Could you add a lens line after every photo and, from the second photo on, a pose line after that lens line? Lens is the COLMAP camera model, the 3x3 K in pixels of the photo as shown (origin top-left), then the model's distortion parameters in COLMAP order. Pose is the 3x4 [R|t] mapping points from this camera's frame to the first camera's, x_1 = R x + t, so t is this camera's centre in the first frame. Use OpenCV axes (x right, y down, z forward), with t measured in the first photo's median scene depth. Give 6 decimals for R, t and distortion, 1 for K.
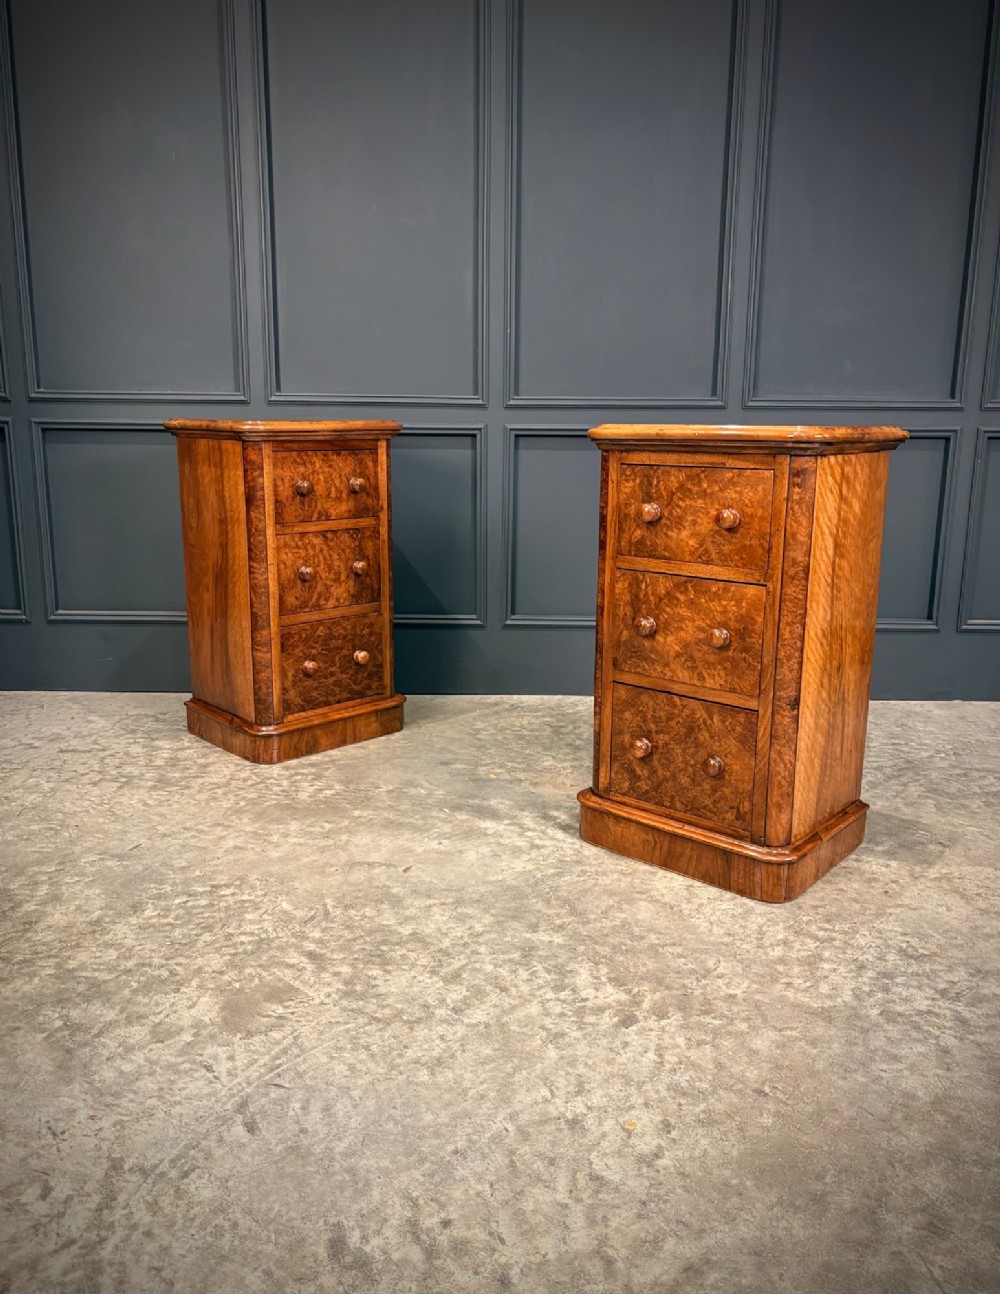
lens RADIAL K [[996.4, 0, 470.0], [0, 996.4, 674.3], [0, 0, 1]] dist [0.010552, -0.009202]
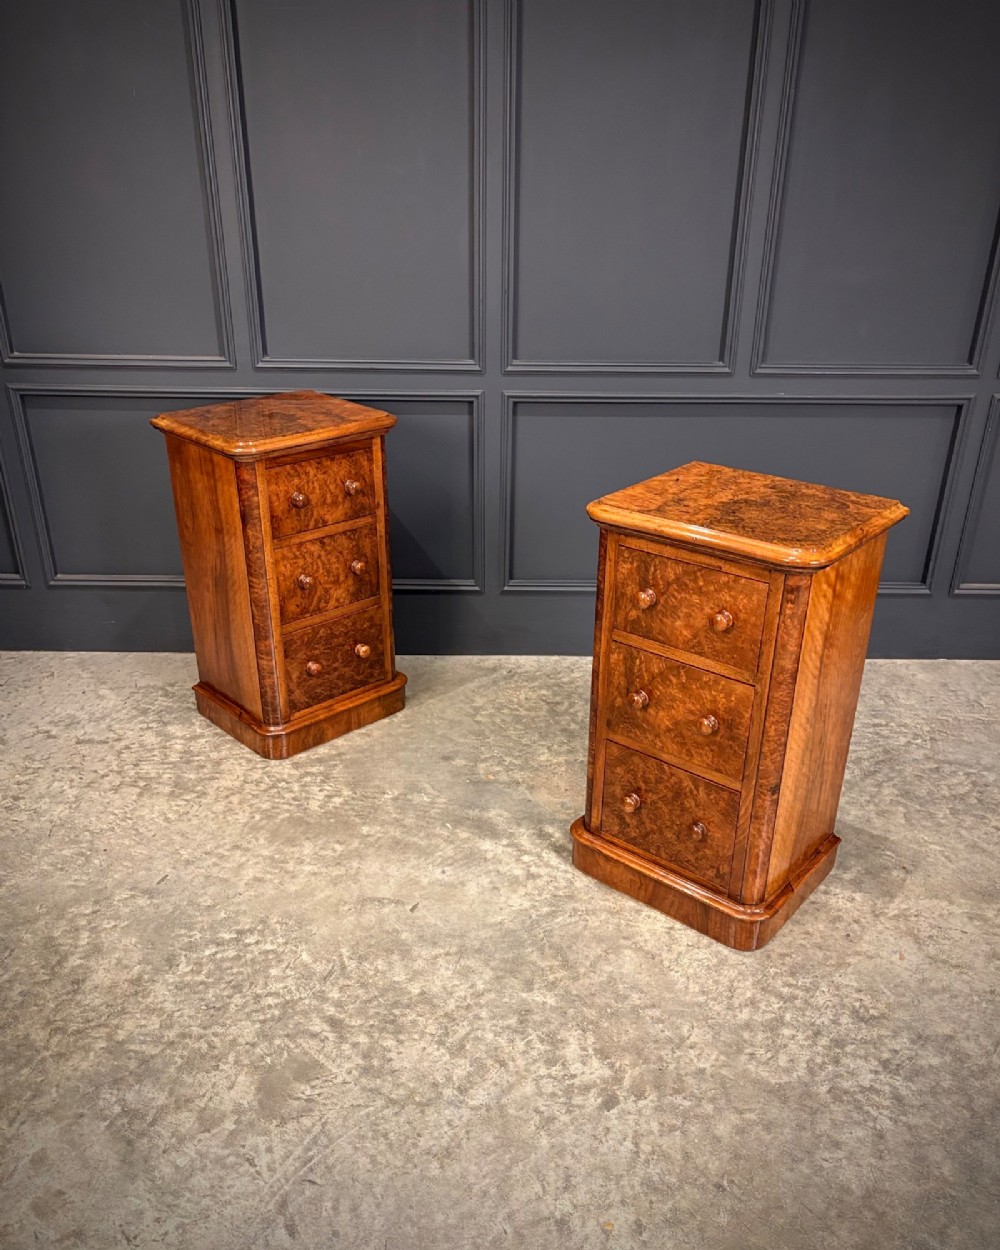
lens RADIAL K [[1000.1, 0, 472.7], [0, 1000.1, 674.3], [0, 0, 1]] dist [0.013048, -0.005602]
pose [[0.999948, -0.009258, 0.004364, -0.001105], [0.007931, 0.970392, 0.241404, -0.335722], [-0.006469, -0.241357, 0.970415, -0.005721]]
